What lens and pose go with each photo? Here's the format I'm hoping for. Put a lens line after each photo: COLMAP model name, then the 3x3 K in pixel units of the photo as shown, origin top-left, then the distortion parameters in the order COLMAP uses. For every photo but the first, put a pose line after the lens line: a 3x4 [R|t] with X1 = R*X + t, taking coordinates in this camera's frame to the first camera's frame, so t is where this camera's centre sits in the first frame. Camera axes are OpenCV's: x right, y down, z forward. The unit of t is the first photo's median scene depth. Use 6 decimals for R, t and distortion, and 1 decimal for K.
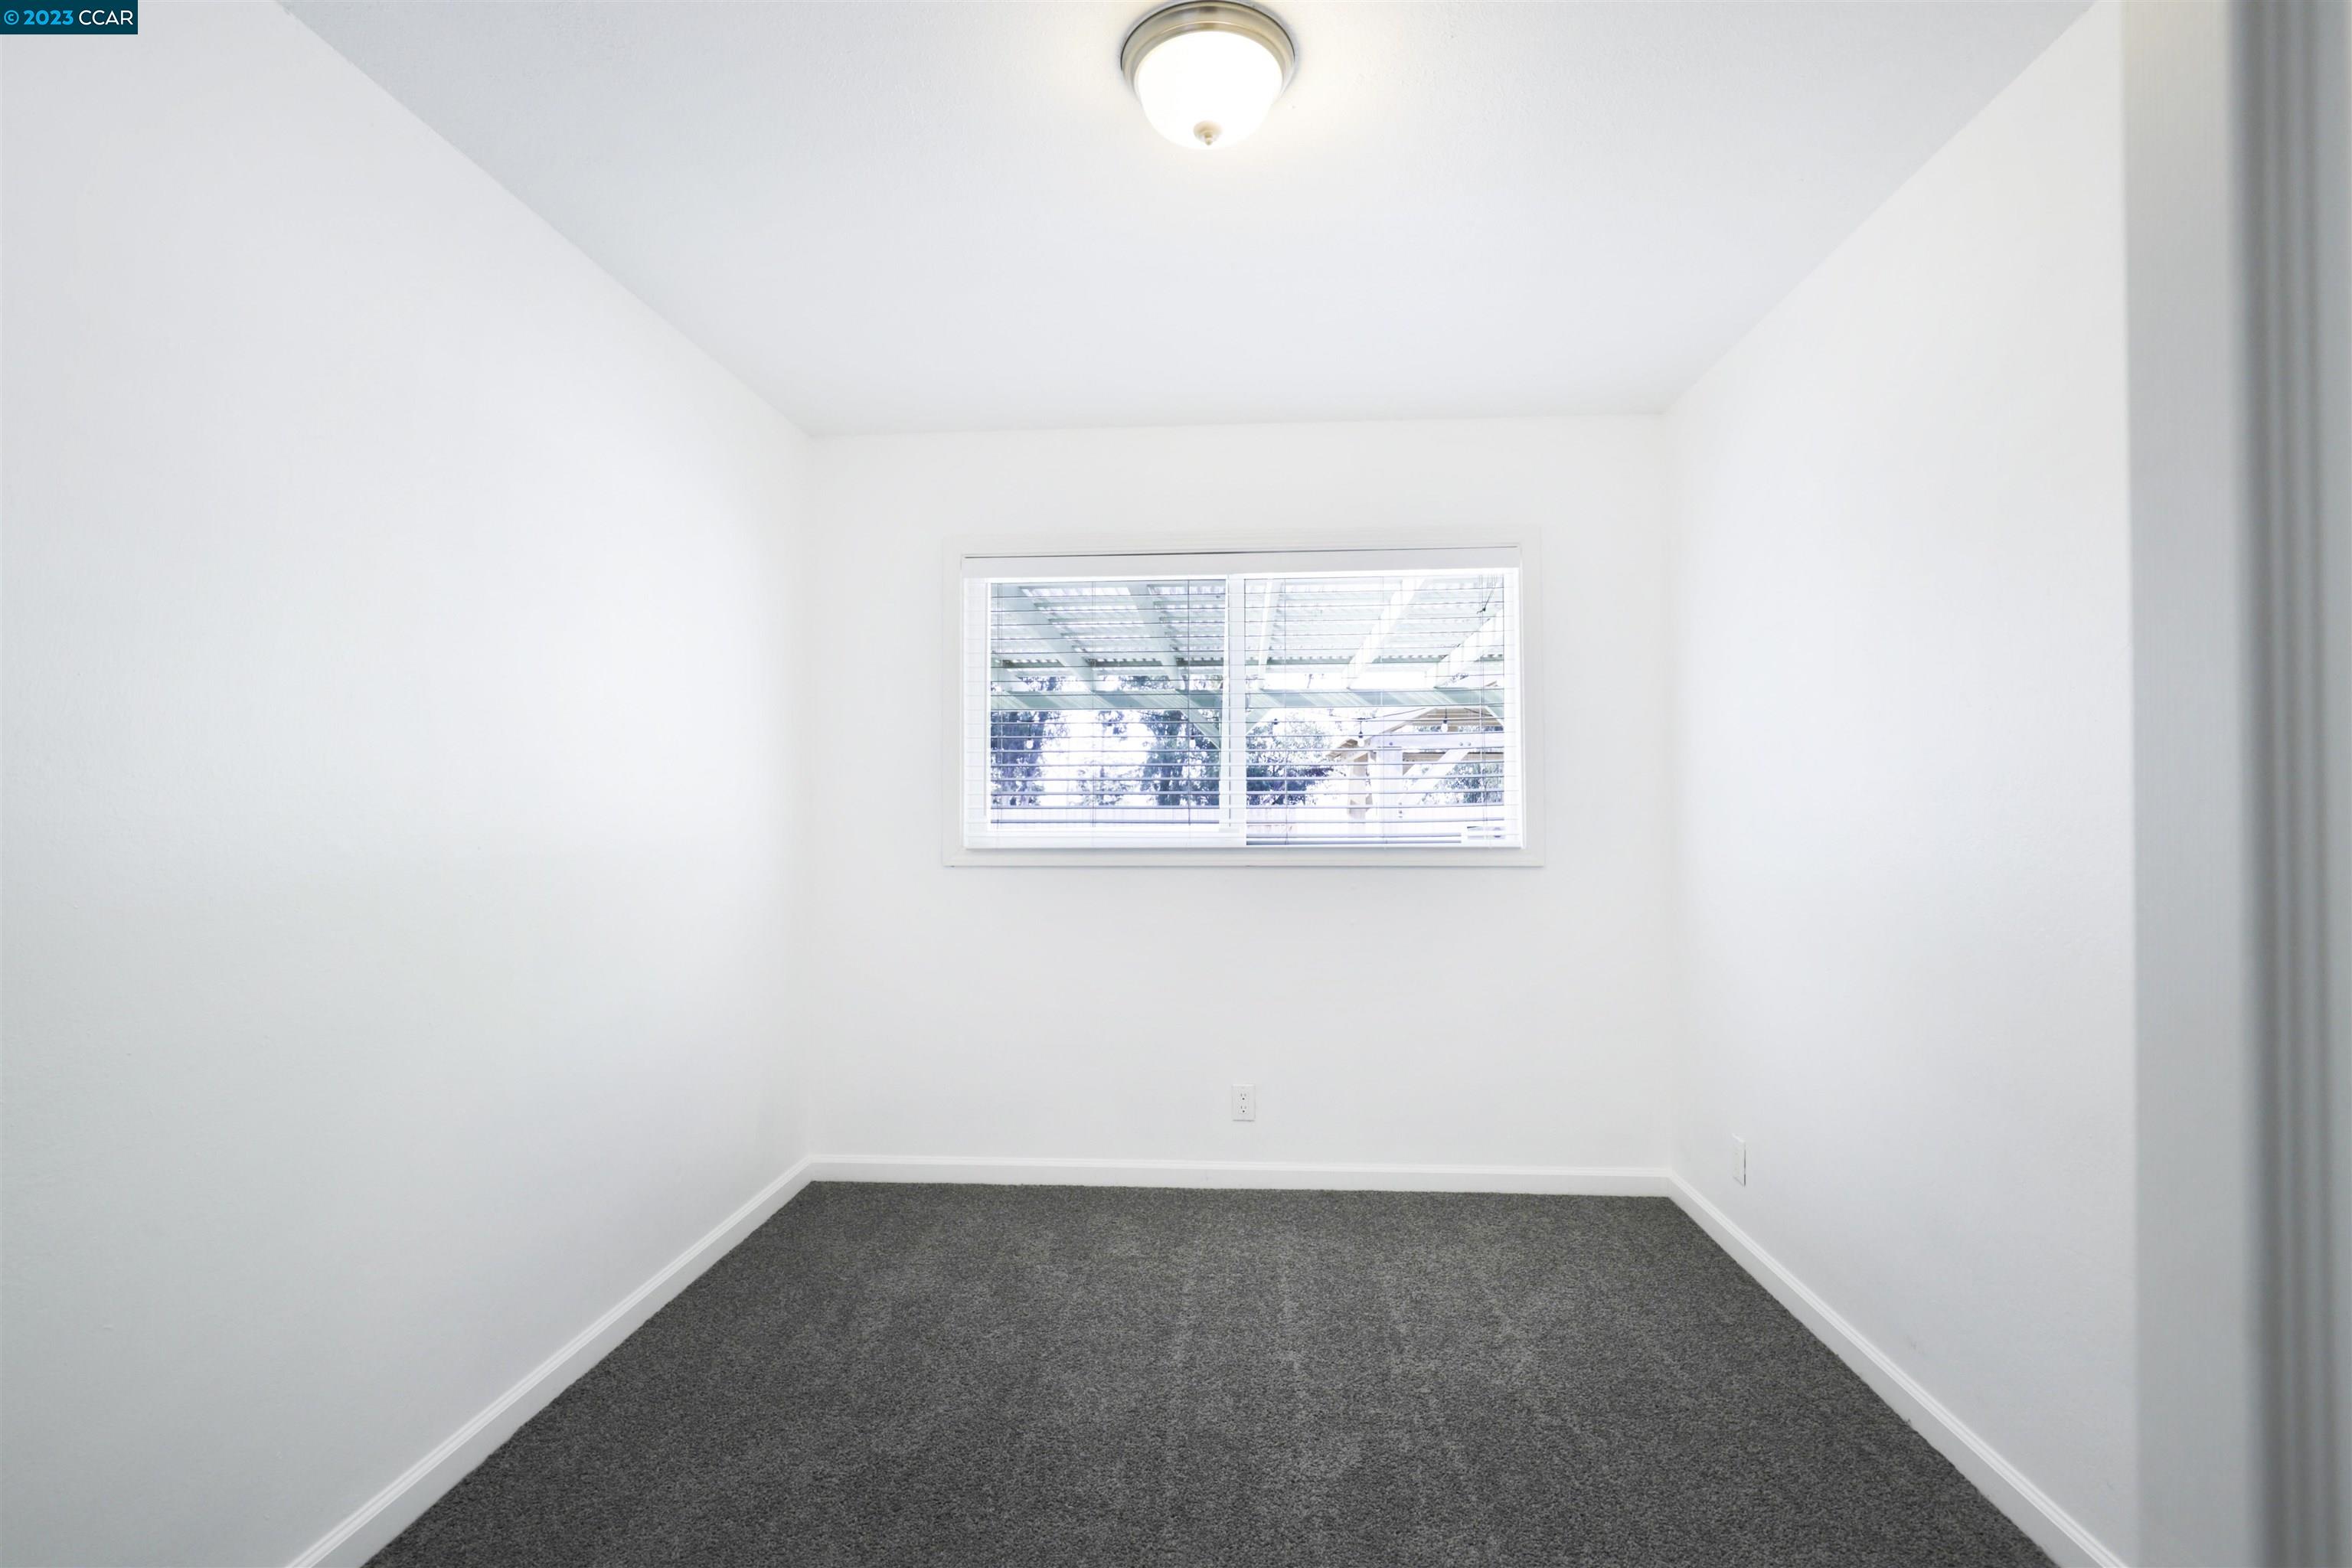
lens RADIAL K [[1077.9, 0, 1183.8], [0, 1077.9, 798.0], [0, 0, 1]] dist [-0.031160, 0.006566]
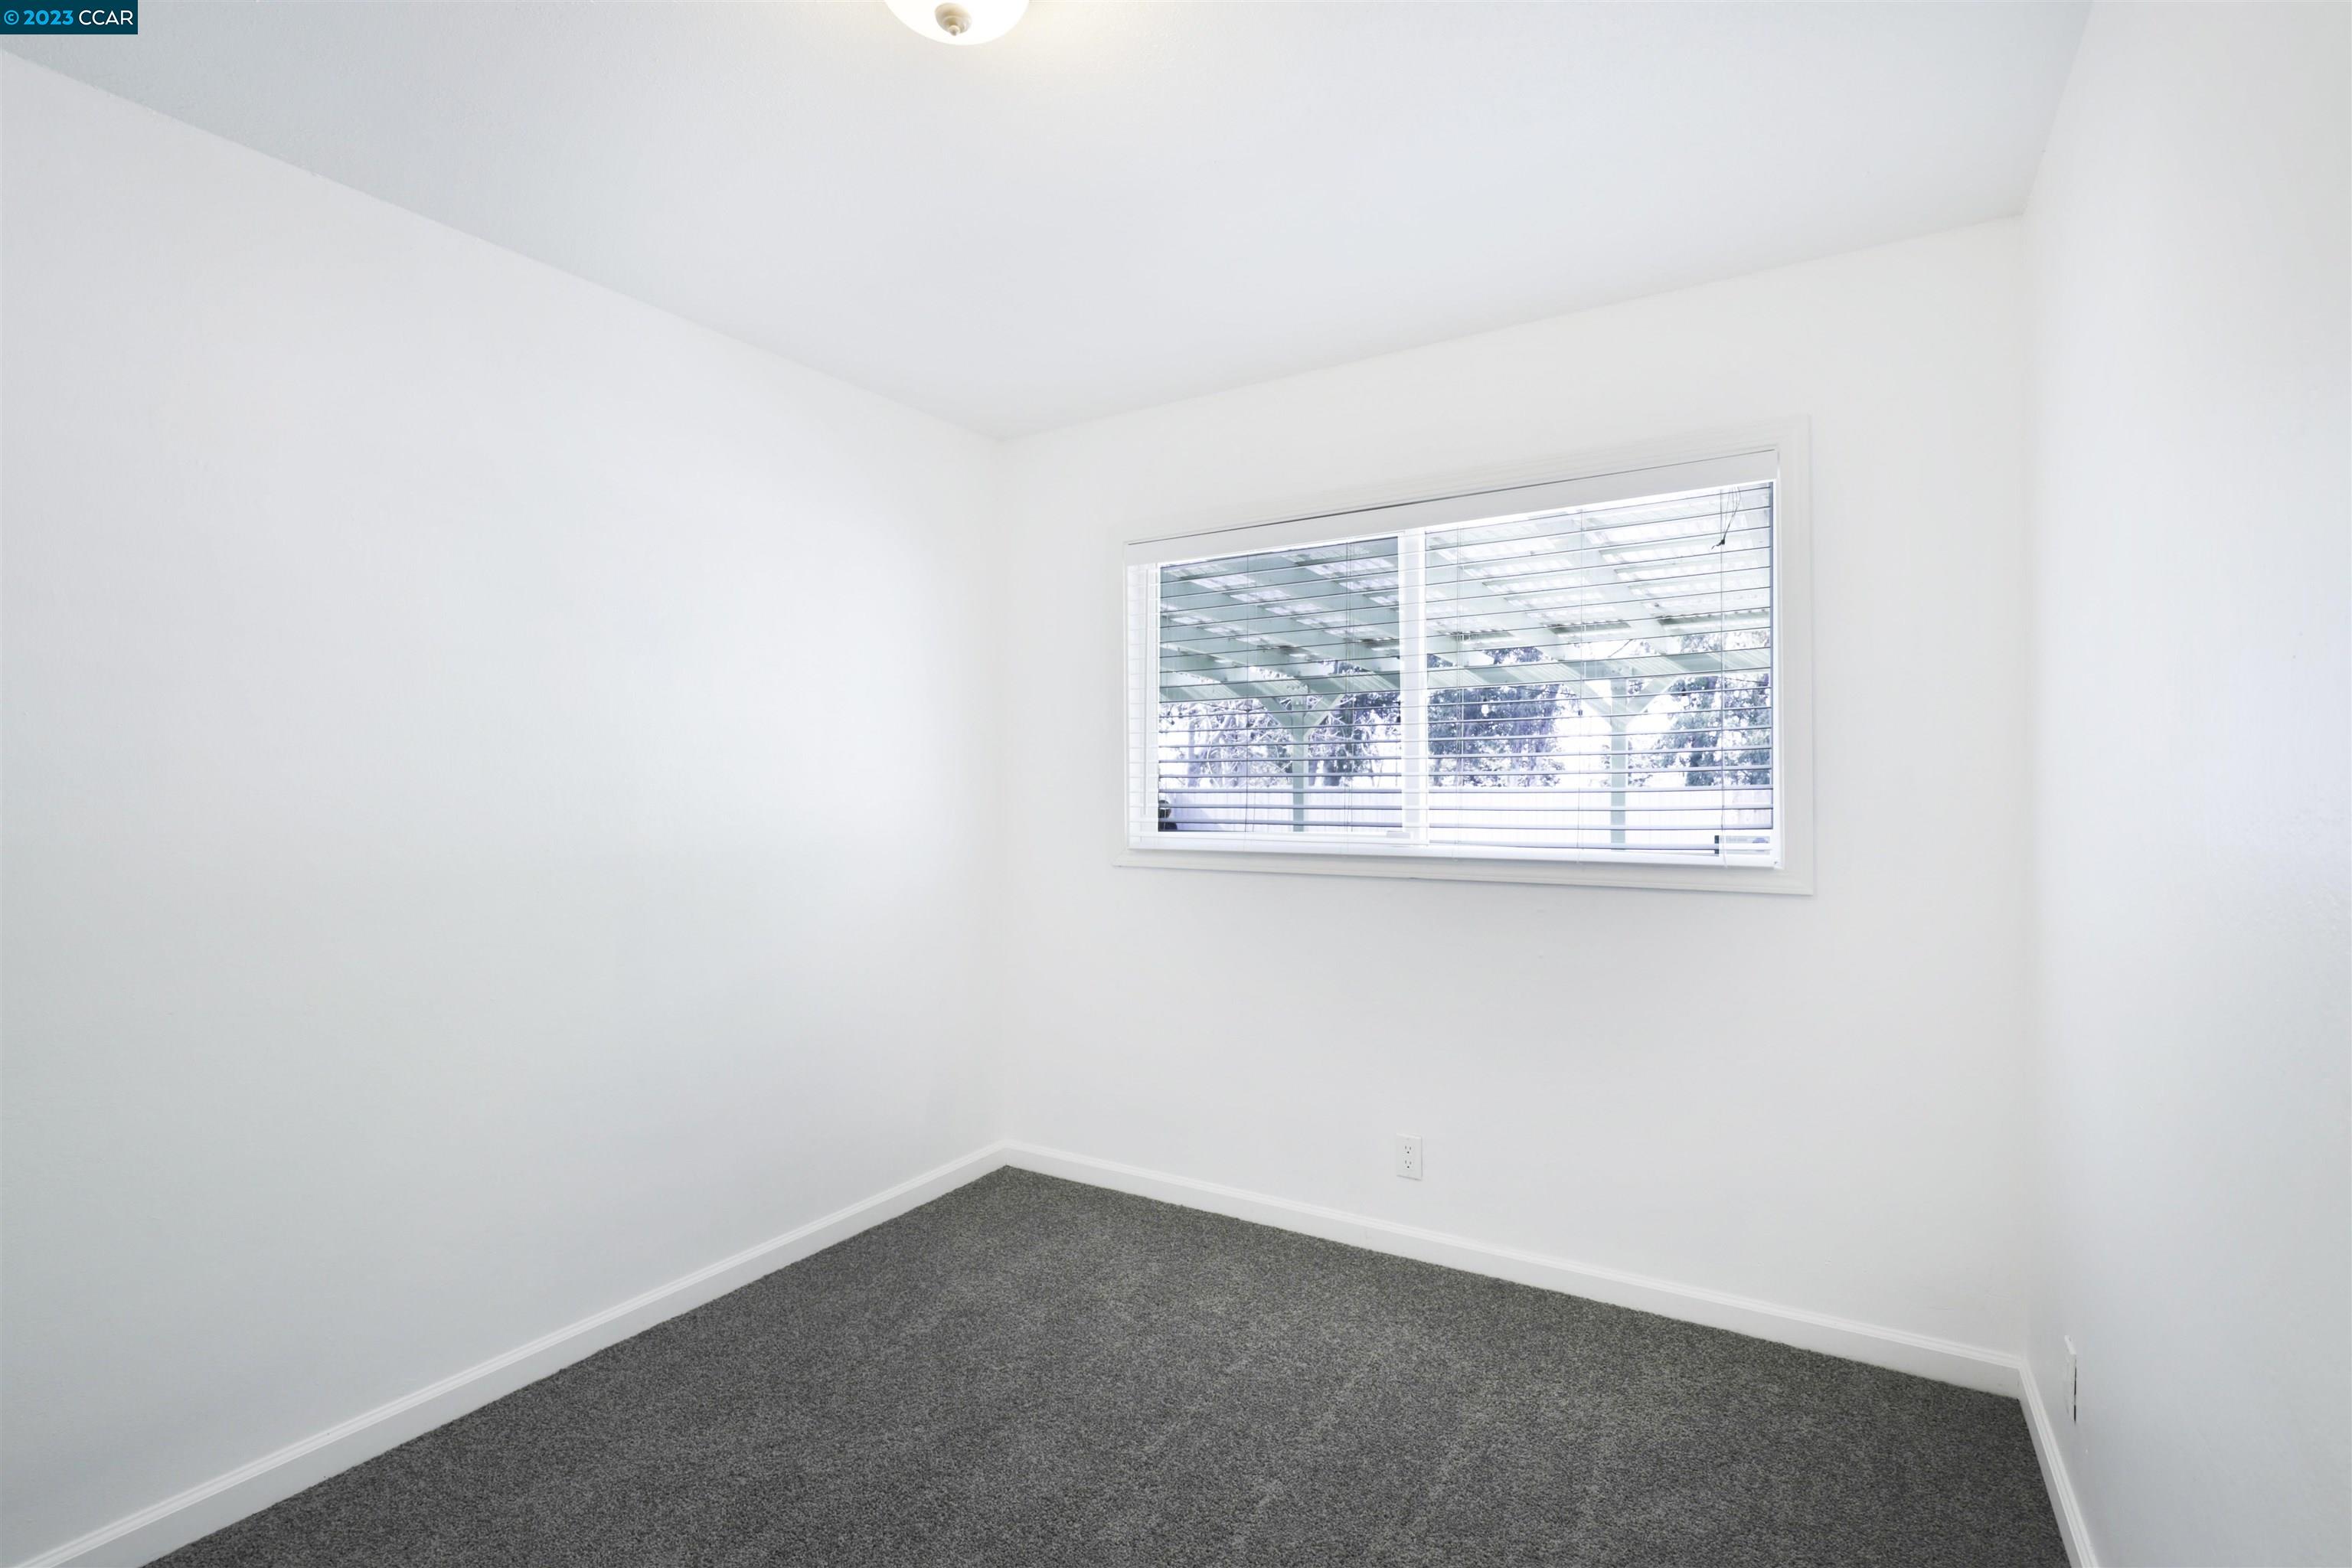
lens RADIAL K [[1077.9, 0, 1177.5], [0, 1077.9, 795.2], [0, 0, 1]] dist [-0.031160, 0.006566]
pose [[0.882313, 0.003102, -0.470654, 0.305731], [0.005855, 0.999829, 0.017565, -0.017888], [0.470627, -0.018253, 0.882143, 0.183749]]
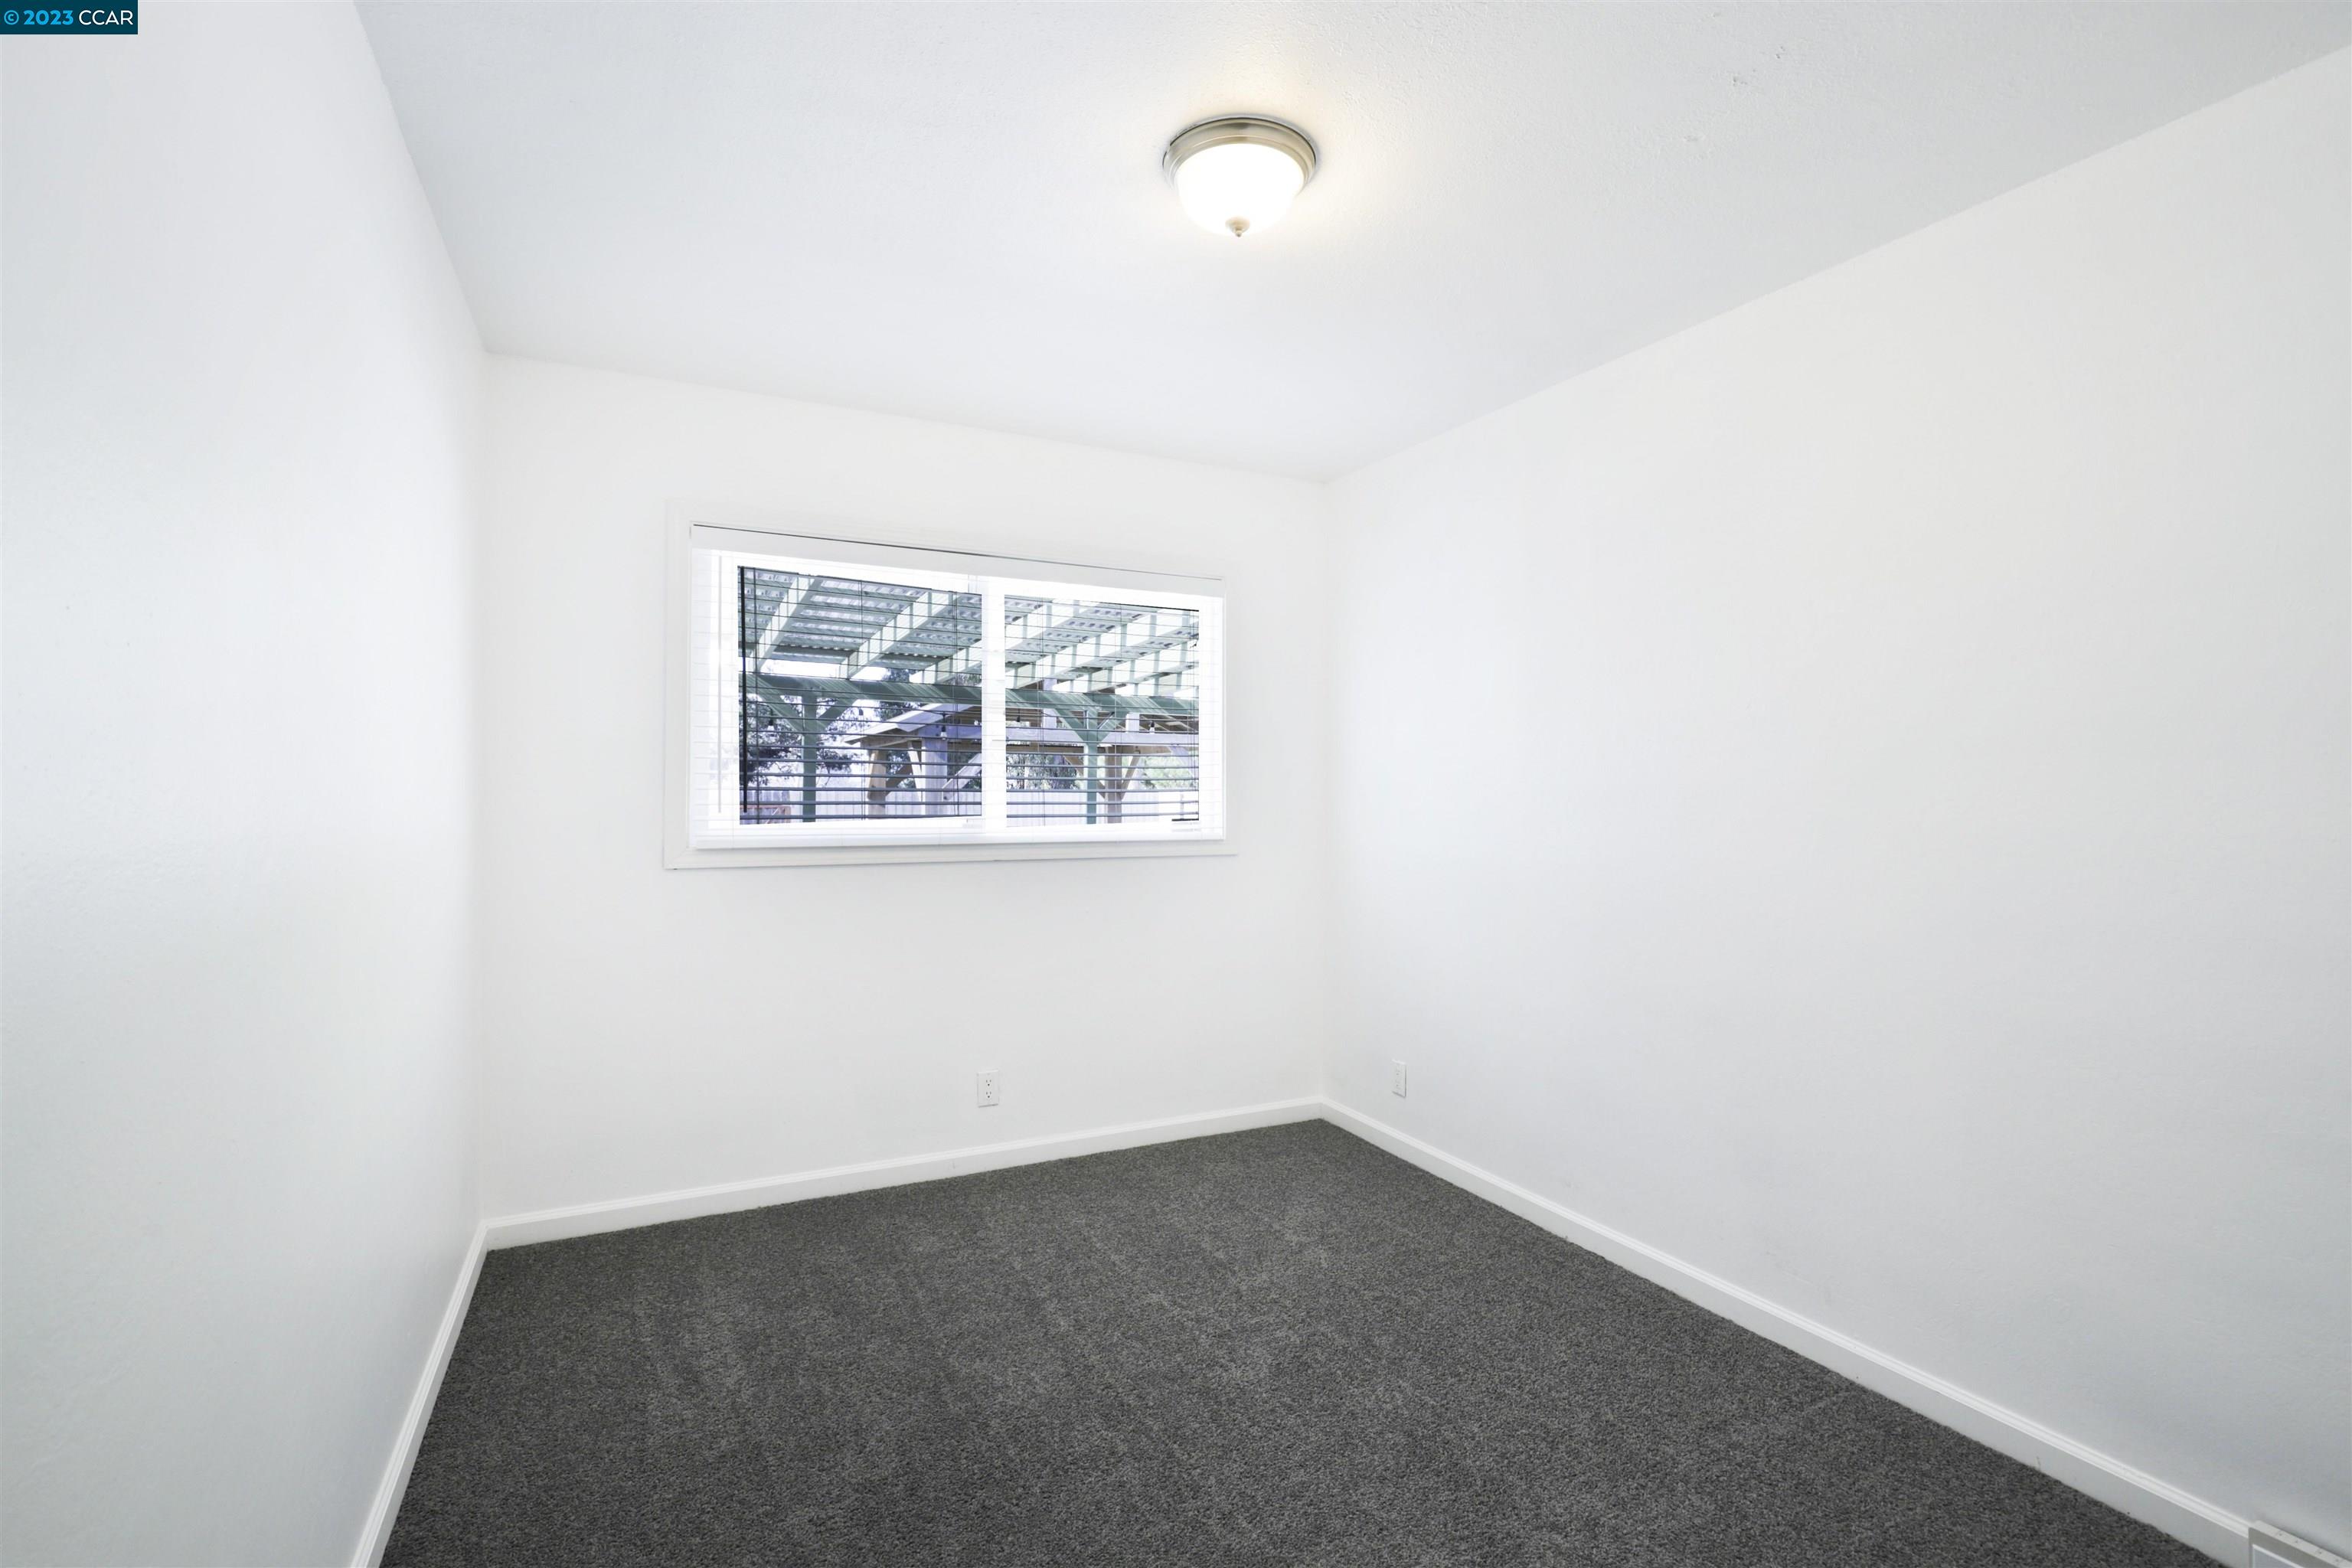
lens RADIAL K [[1077.9, 0, 1189.2], [0, 1077.9, 804.8], [0, 0, 1]] dist [-0.031160, 0.006566]
pose [[0.859057, -0.002129, 0.511875, -0.324026], [-0.011813, 0.999643, 0.023984, -0.018933], [-0.511743, -0.026650, 0.858725, 0.016976]]
